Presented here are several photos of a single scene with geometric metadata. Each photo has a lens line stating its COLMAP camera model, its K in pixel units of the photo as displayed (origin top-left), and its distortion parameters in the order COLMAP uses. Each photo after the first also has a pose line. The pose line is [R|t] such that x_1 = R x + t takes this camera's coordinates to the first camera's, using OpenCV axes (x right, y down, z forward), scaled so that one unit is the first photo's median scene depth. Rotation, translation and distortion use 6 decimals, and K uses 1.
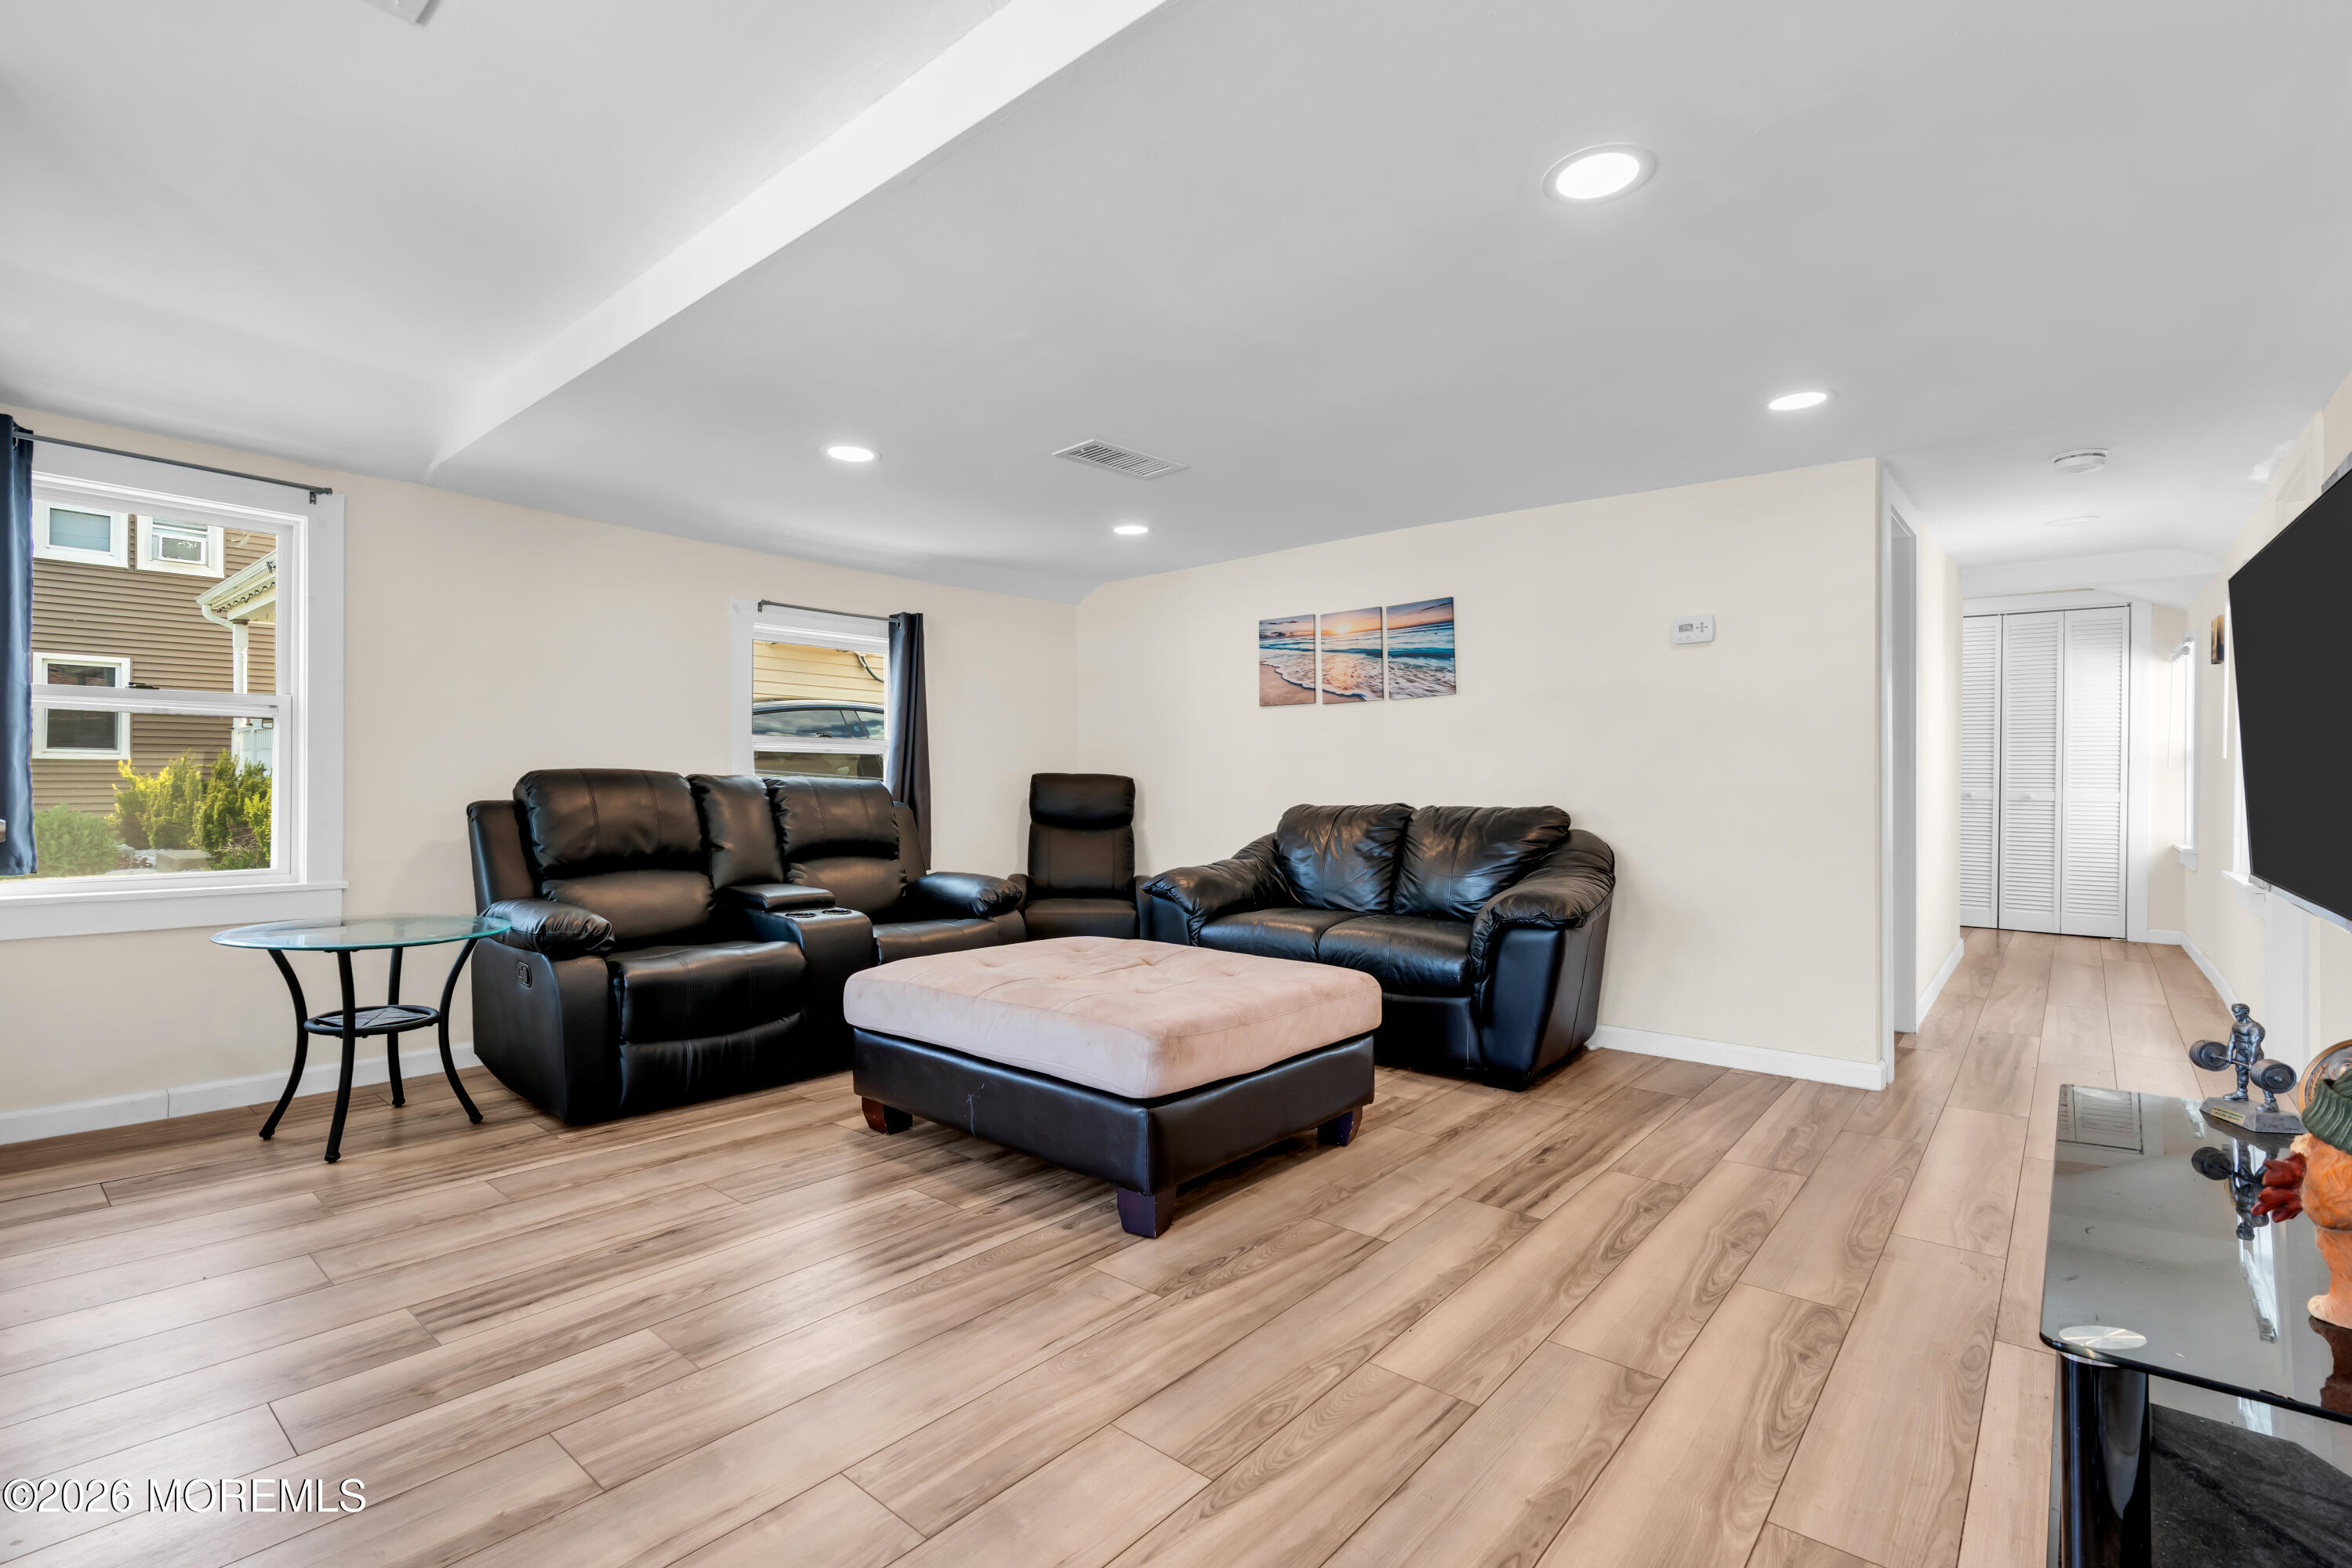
lens RADIAL K [[1065.2, 0, 1162.9], [0, 1065.2, 778.2], [0, 0, 1]] dist [-0.006580, 0.000767]
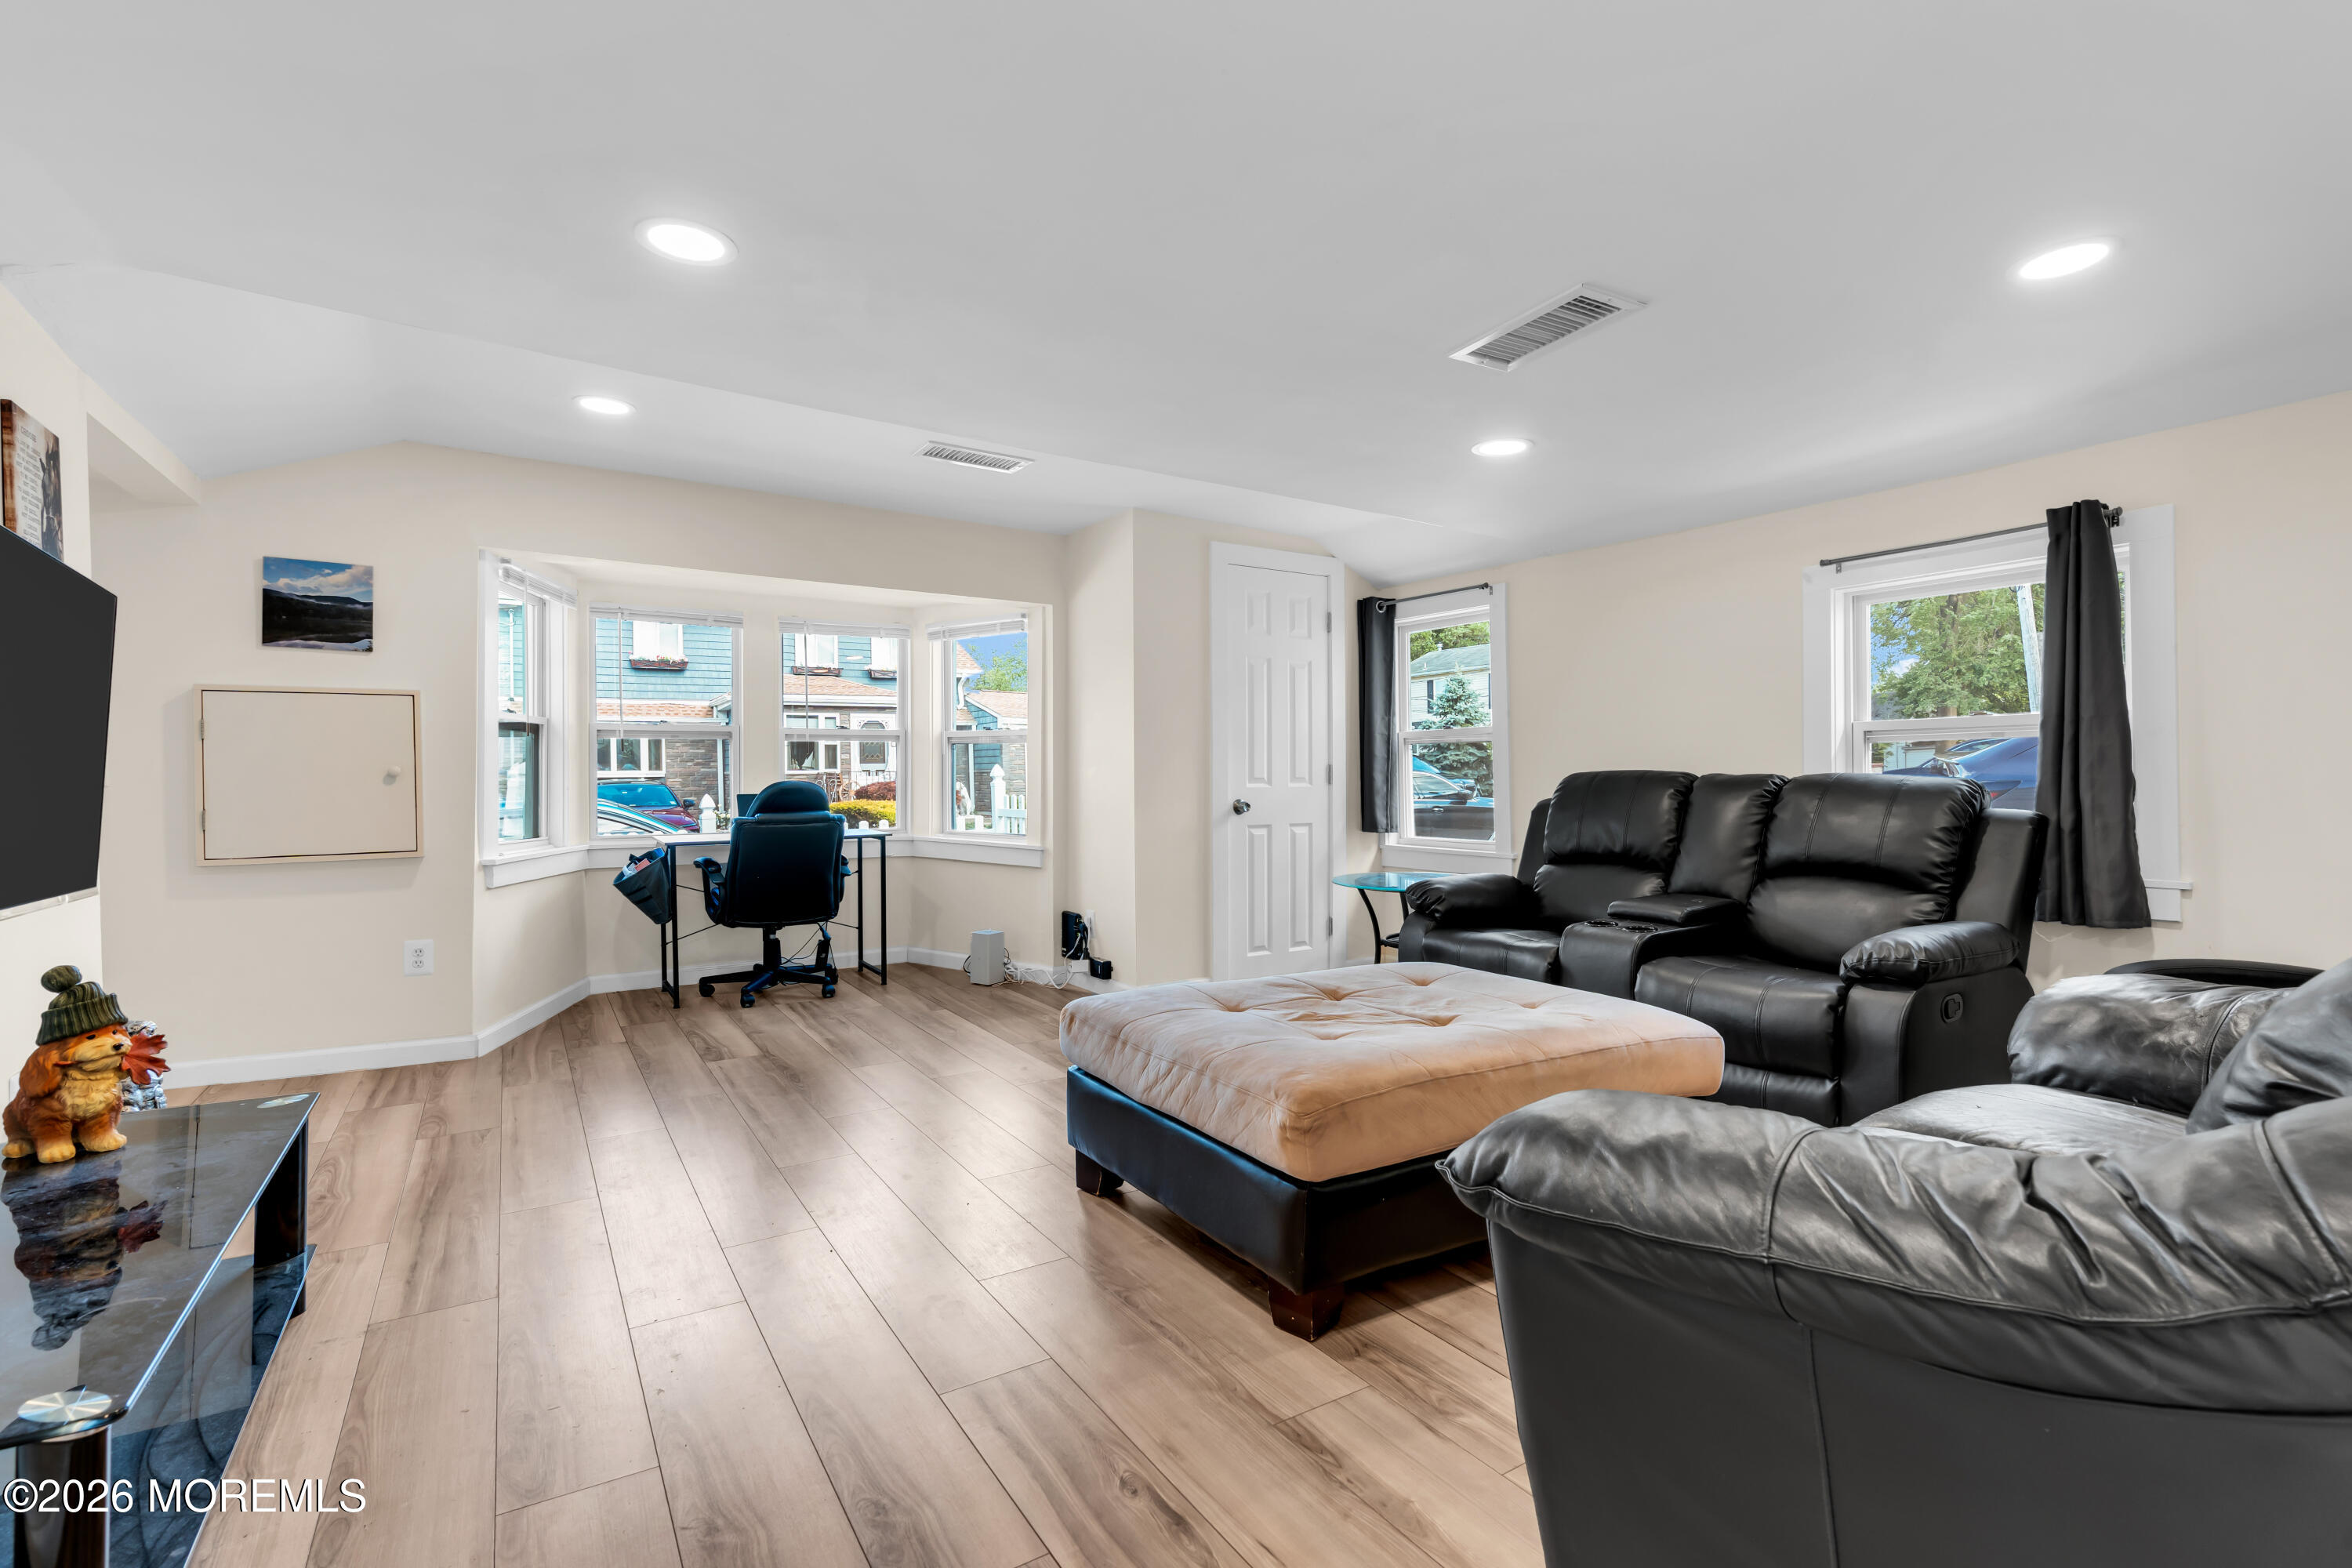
lens RADIAL K [[1065.2, 0, 1162.9], [0, 1065.2, 778.2], [0, 0, 1]] dist [-0.006580, 0.000767]
pose [[-0.301477, -0.010792, -0.953412, 0.548569], [0.006699, 0.999887, -0.013437, 0.008026], [0.953450, -0.010438, -0.301371, 0.751543]]
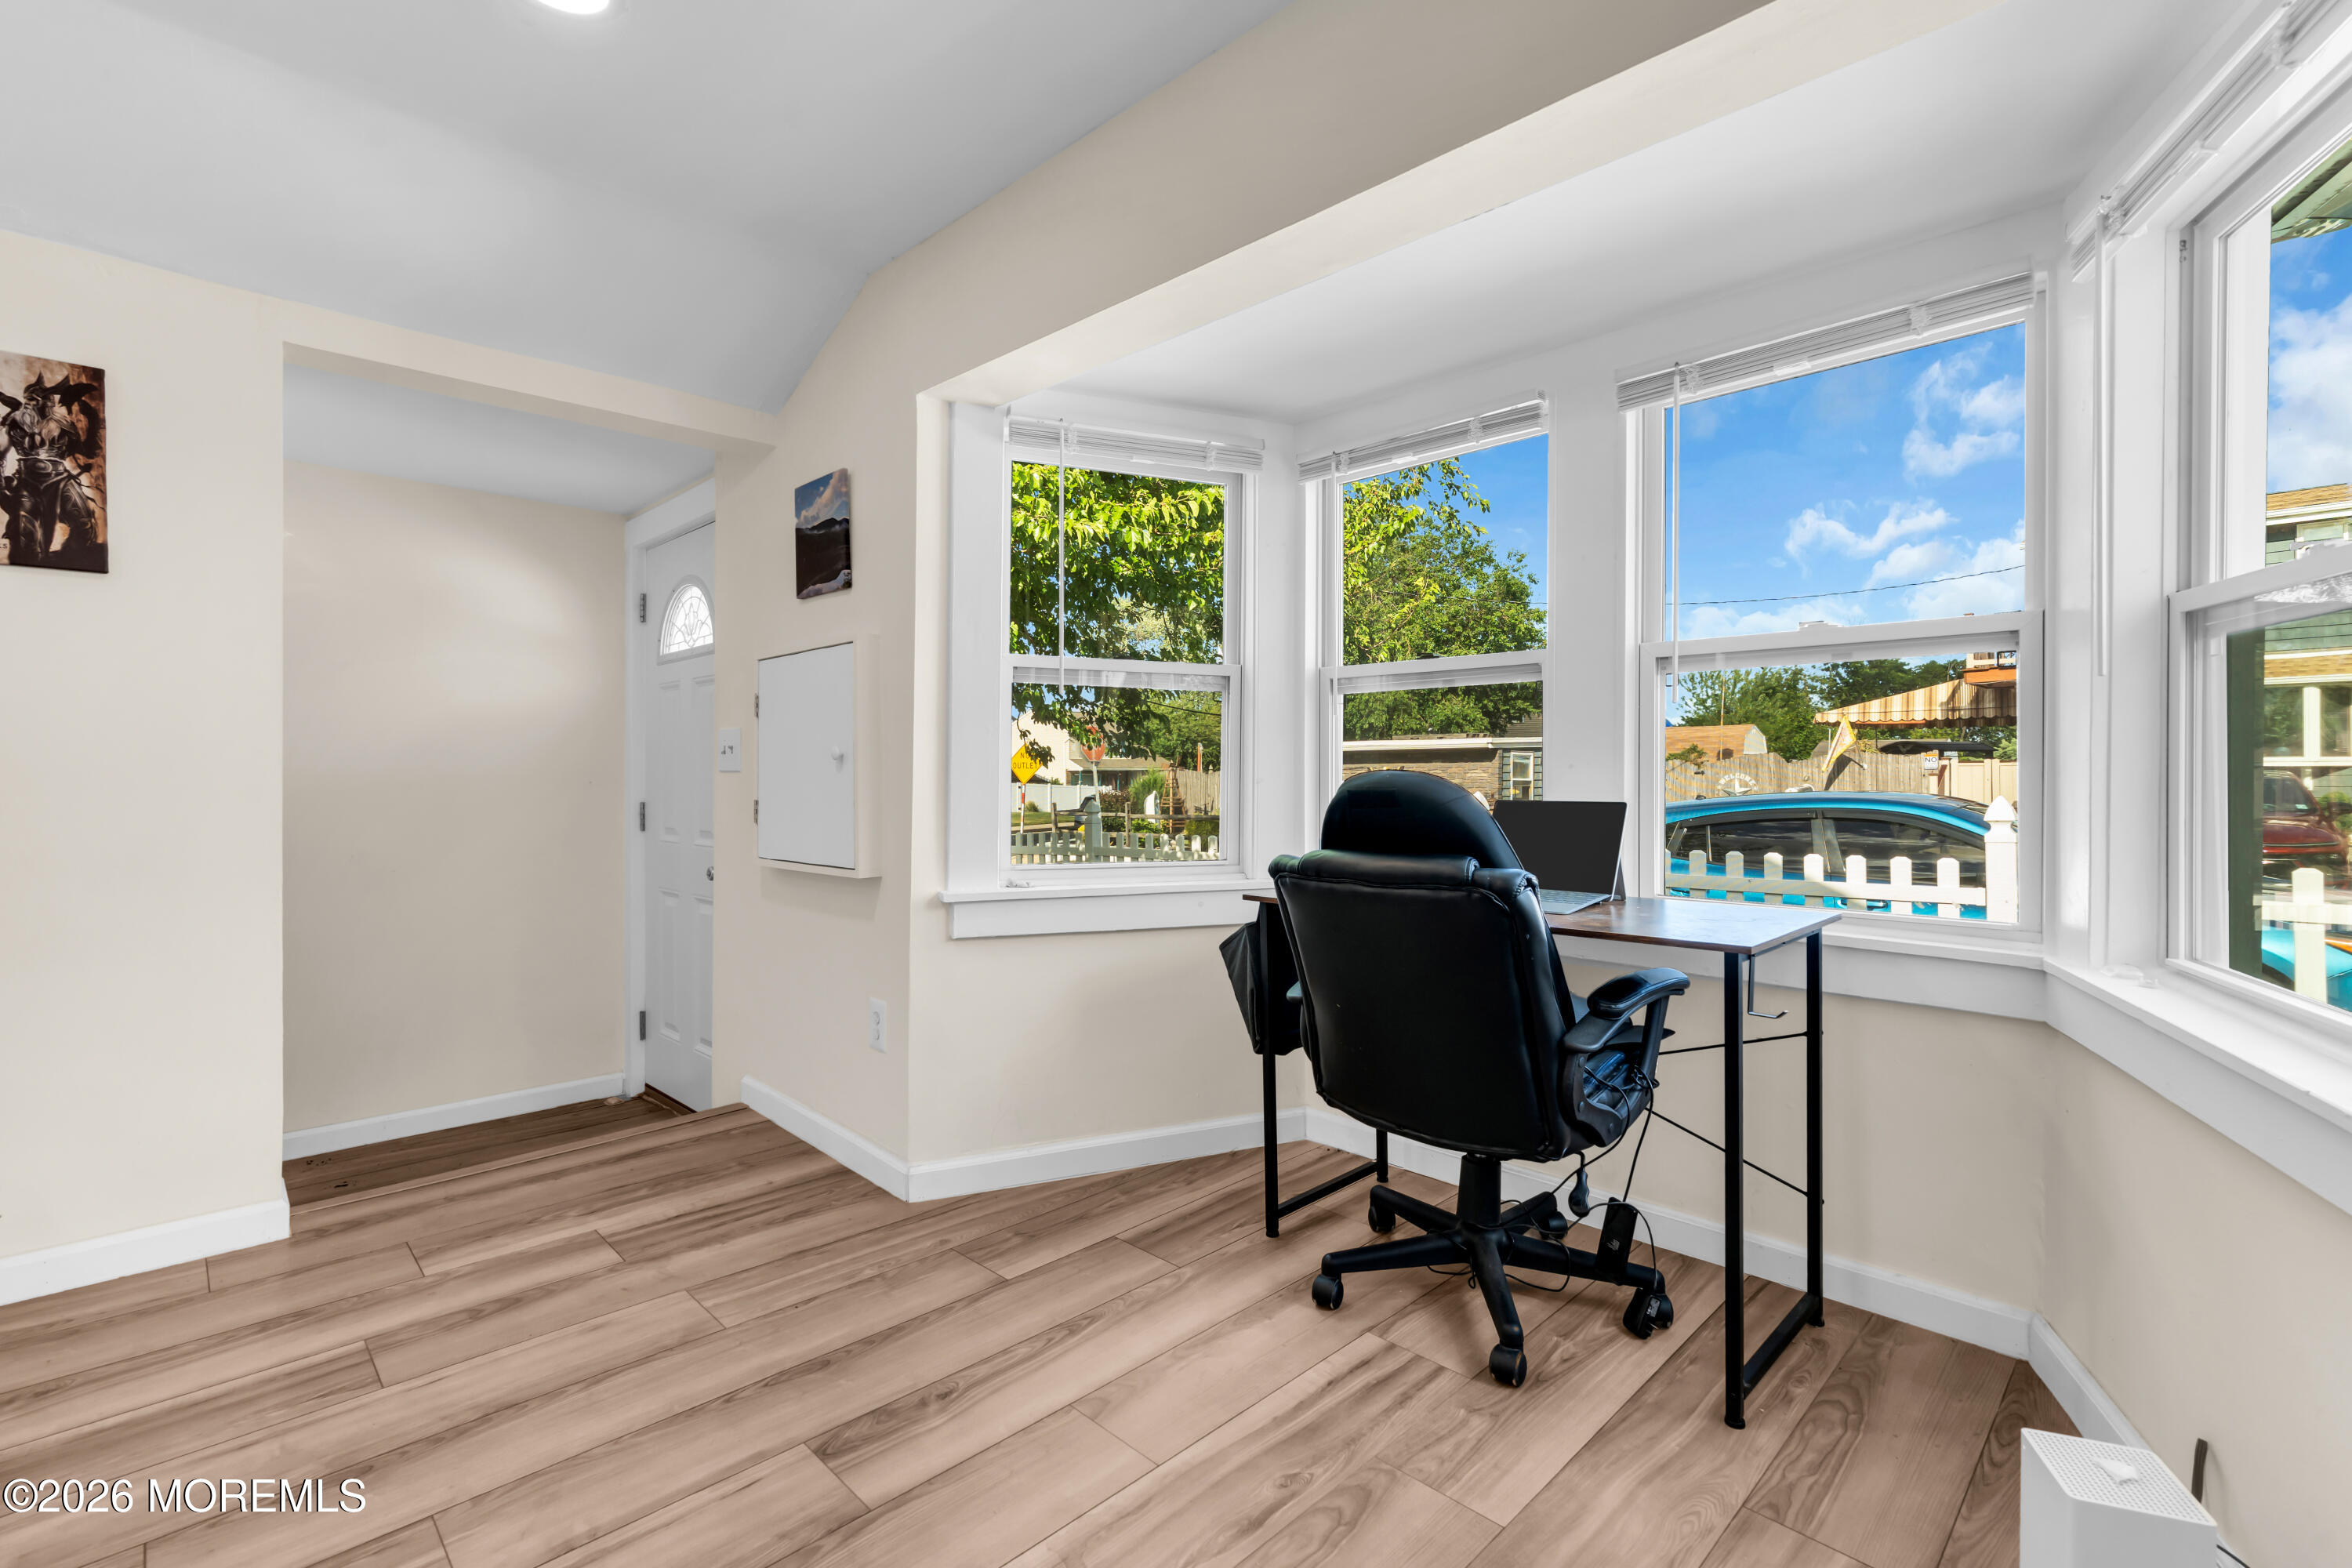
lens RADIAL K [[1065.2, 0, 1162.9], [0, 1065.2, 778.2], [0, 0, 1]] dist [-0.006580, 0.000767]
pose [[-0.997102, -0.013272, 0.074904, -0.306560], [-0.012930, 0.999904, 0.005054, -0.004720], [-0.074964, 0.004071, -0.997178, 0.485893]]
